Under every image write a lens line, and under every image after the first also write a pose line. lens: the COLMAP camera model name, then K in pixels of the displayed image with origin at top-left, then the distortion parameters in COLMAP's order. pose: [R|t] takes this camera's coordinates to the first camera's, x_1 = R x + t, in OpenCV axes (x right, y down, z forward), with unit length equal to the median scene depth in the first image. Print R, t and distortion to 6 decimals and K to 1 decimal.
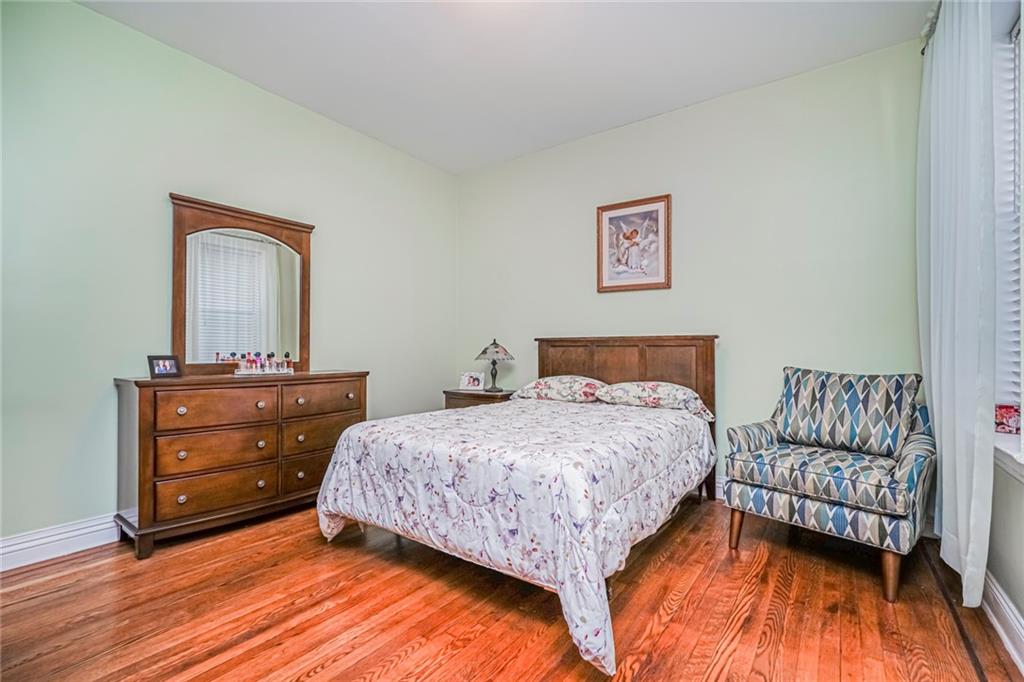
lens RADIAL K [[450.0, 0, 516.2], [0, 450.0, 341.8], [0, 0, 1]] dist [-0.015285, 0.008019]
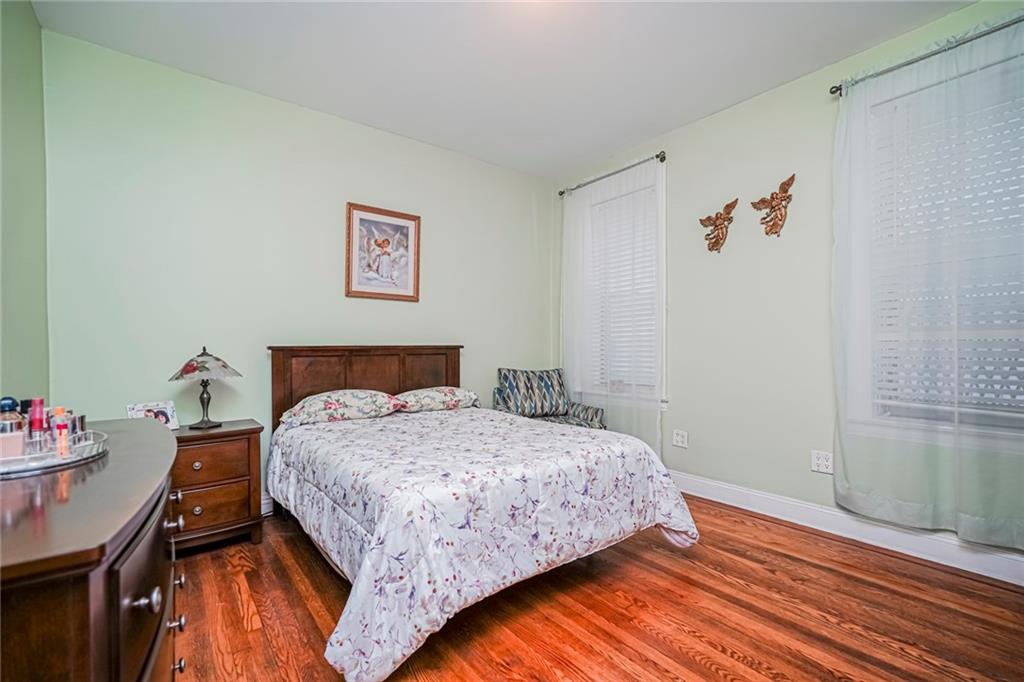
lens RADIAL K [[450.0, 0, 514.6], [0, 450.0, 349.0], [0, 0, 1]] dist [-0.015285, 0.008019]
pose [[0.290982, -0.006118, 0.956709, -0.637286], [-0.010056, 0.999905, 0.009453, -0.016470], [-0.956676, -0.012372, 0.290893, 0.445762]]
